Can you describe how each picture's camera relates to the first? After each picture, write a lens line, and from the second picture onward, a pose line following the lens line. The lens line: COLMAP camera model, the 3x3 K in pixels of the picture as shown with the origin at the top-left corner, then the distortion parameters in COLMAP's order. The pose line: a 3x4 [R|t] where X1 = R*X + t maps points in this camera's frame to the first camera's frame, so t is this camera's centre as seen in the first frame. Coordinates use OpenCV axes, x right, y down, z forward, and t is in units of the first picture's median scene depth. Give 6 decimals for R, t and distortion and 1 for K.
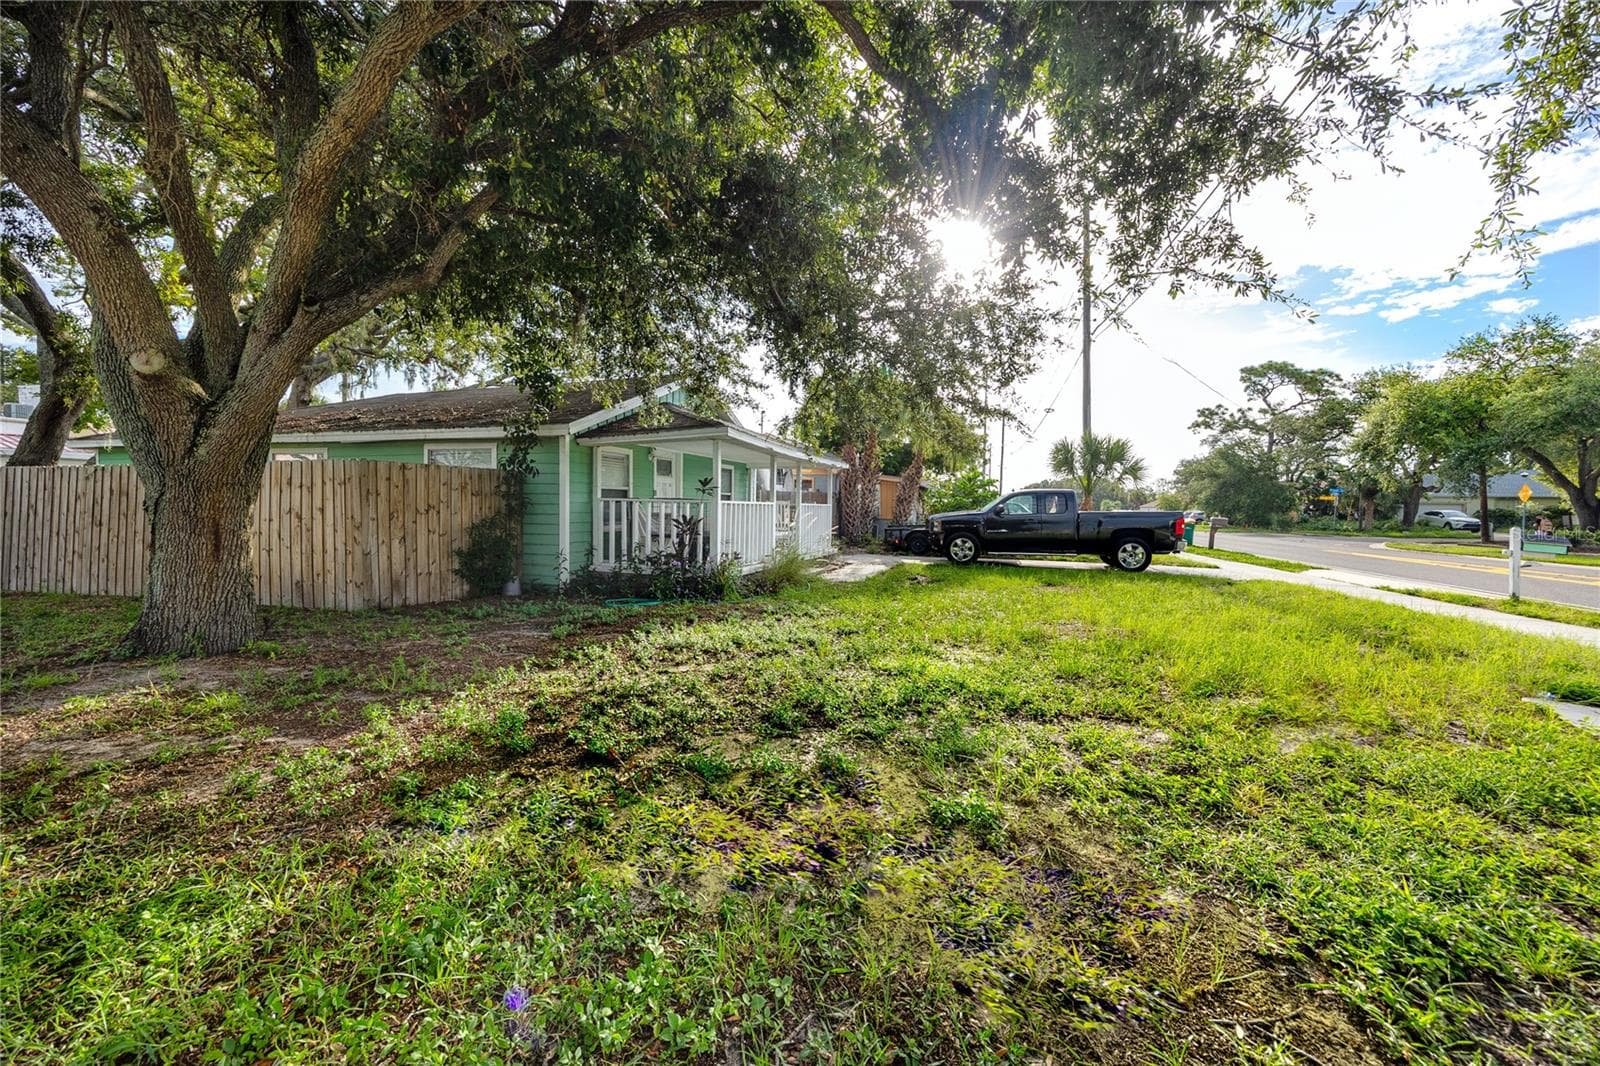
lens RADIAL K [[618.9, 0, 795.6], [0, 618.9, 530.0], [0, 0, 1]] dist [-0.000868, 0.000039]
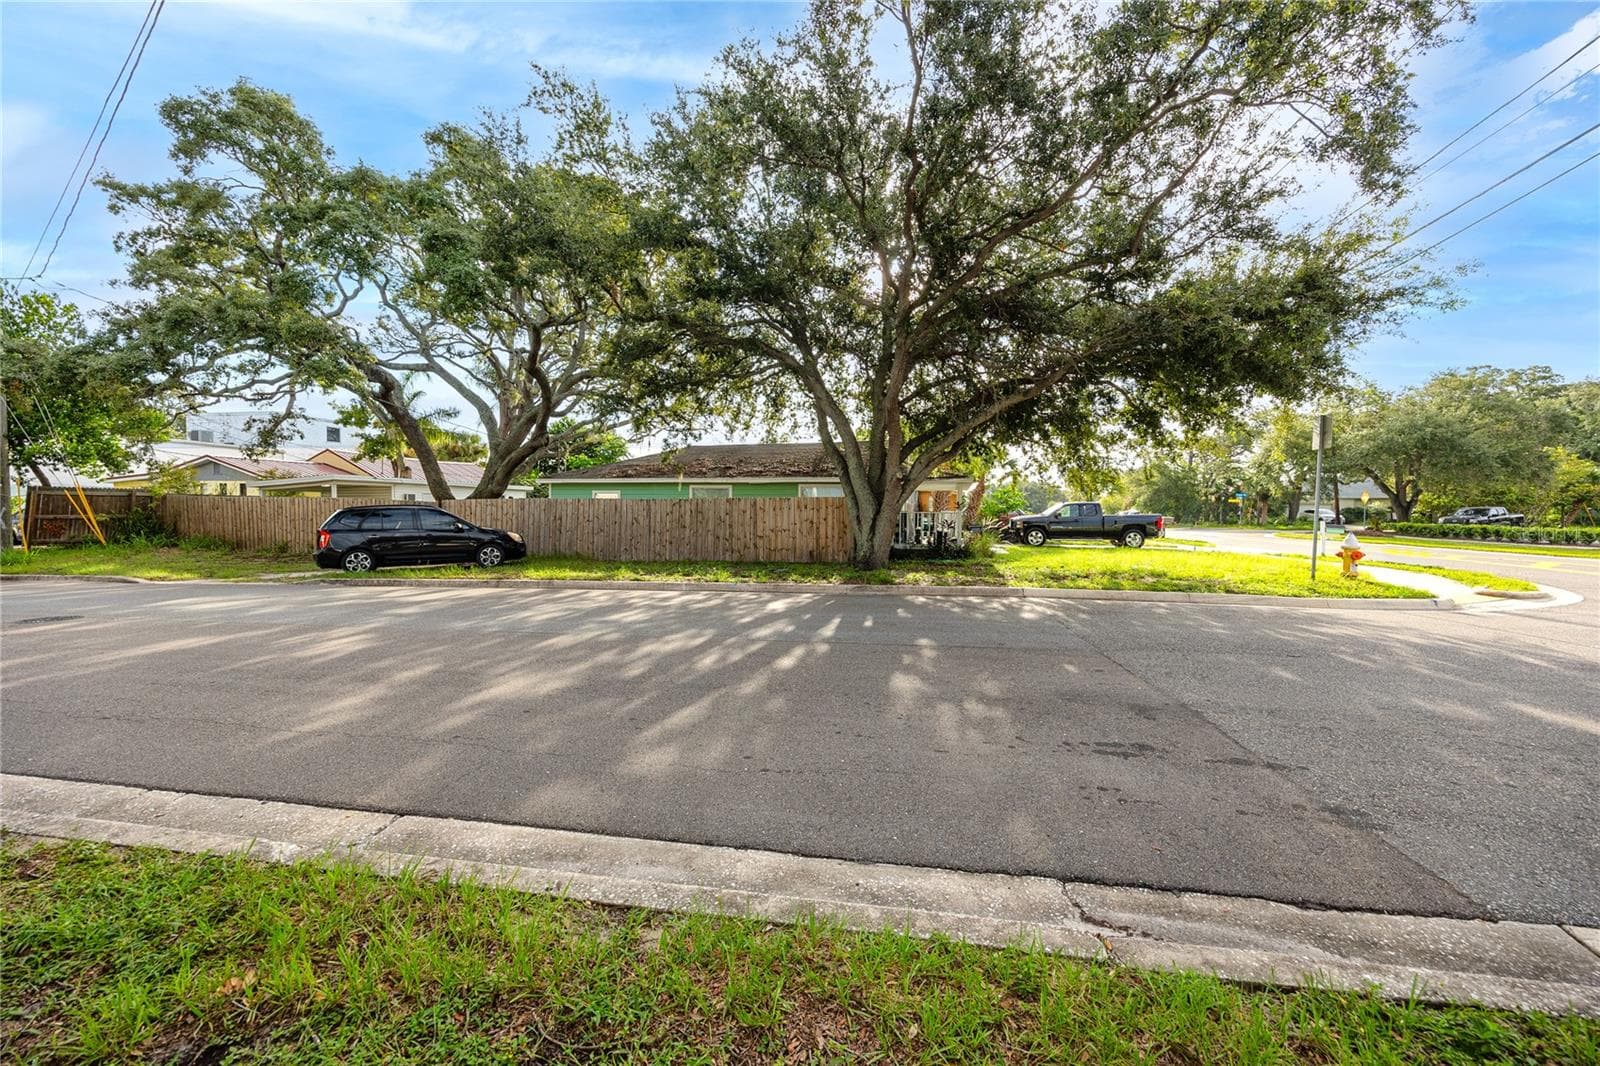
lens RADIAL K [[618.9, 0, 795.6], [0, 618.9, 530.0], [0, 0, 1]] dist [-0.000868, 0.000039]
pose [[0.995353, -0.012130, 0.095527, -0.839384], [0.012521, 0.999916, -0.003492, 0.012322], [-0.095477, 0.004672, 0.995421, -0.943045]]
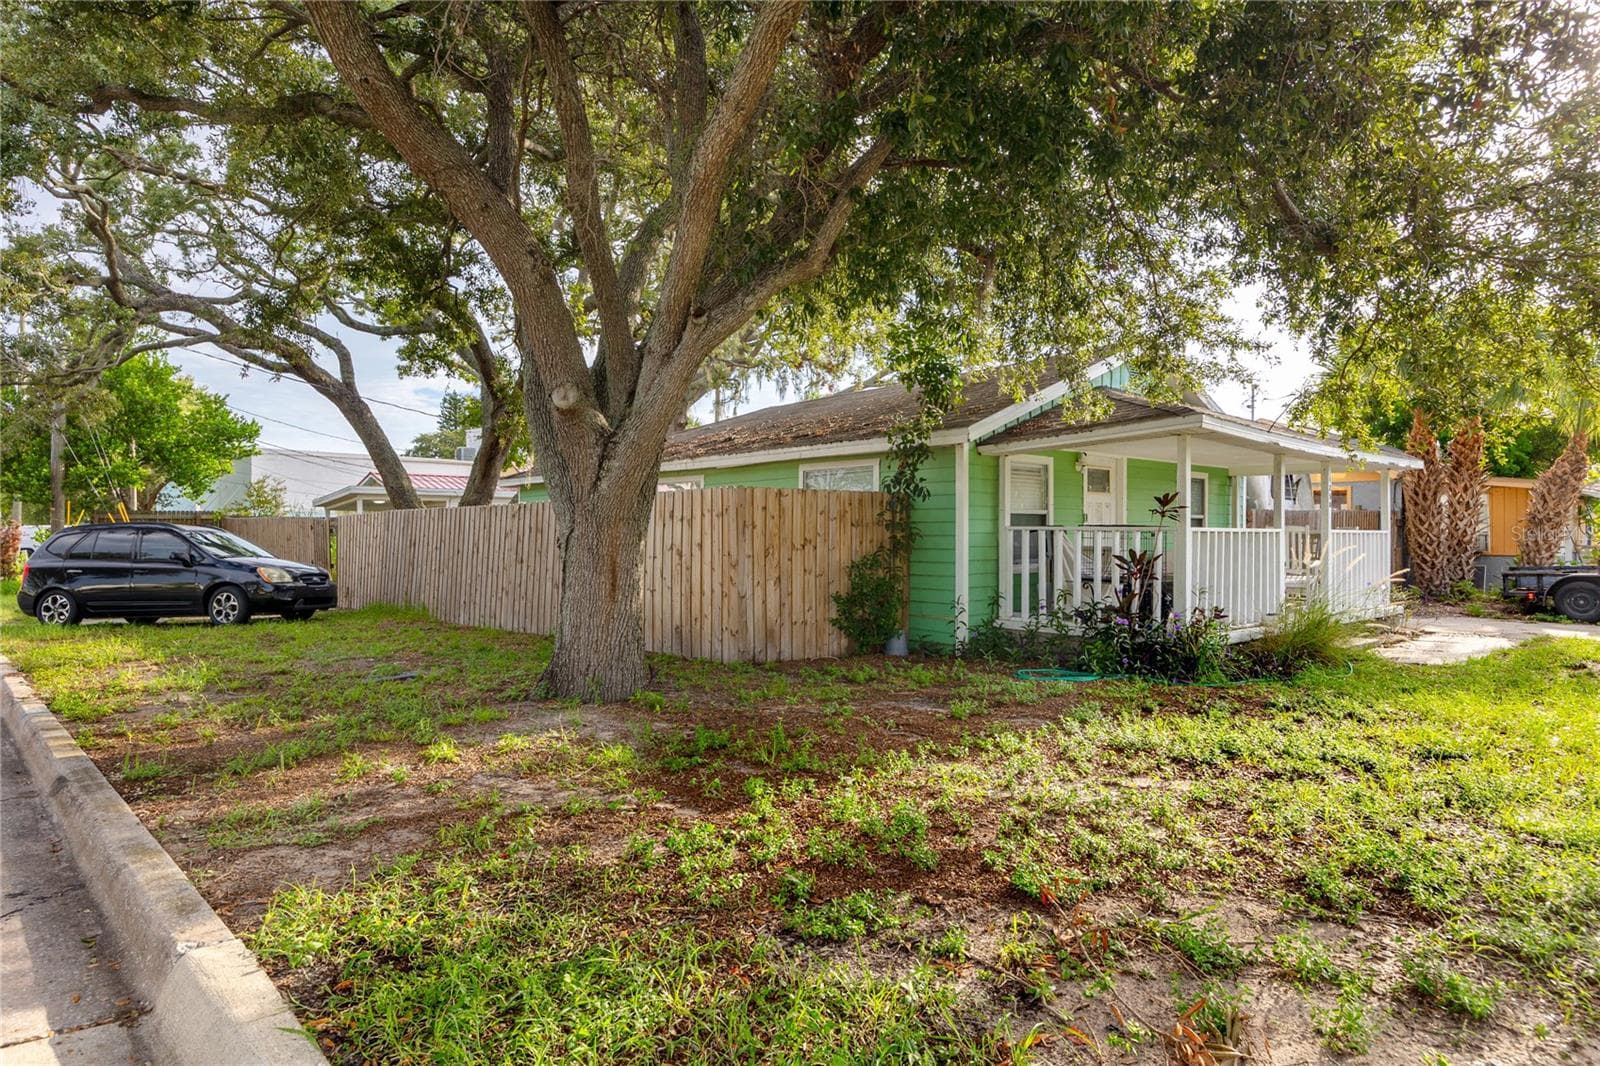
lens RADIAL K [[875.1, 0, 804.8], [0, 875.1, 528.1], [0, 0, 1]] dist [0.000264, 0.001465]
pose [[0.865409, -0.016220, -0.500803, -0.020264], [-0.008102, 0.998892, -0.046352, -0.001487], [0.501000, 0.044171, 0.864319, -0.001101]]
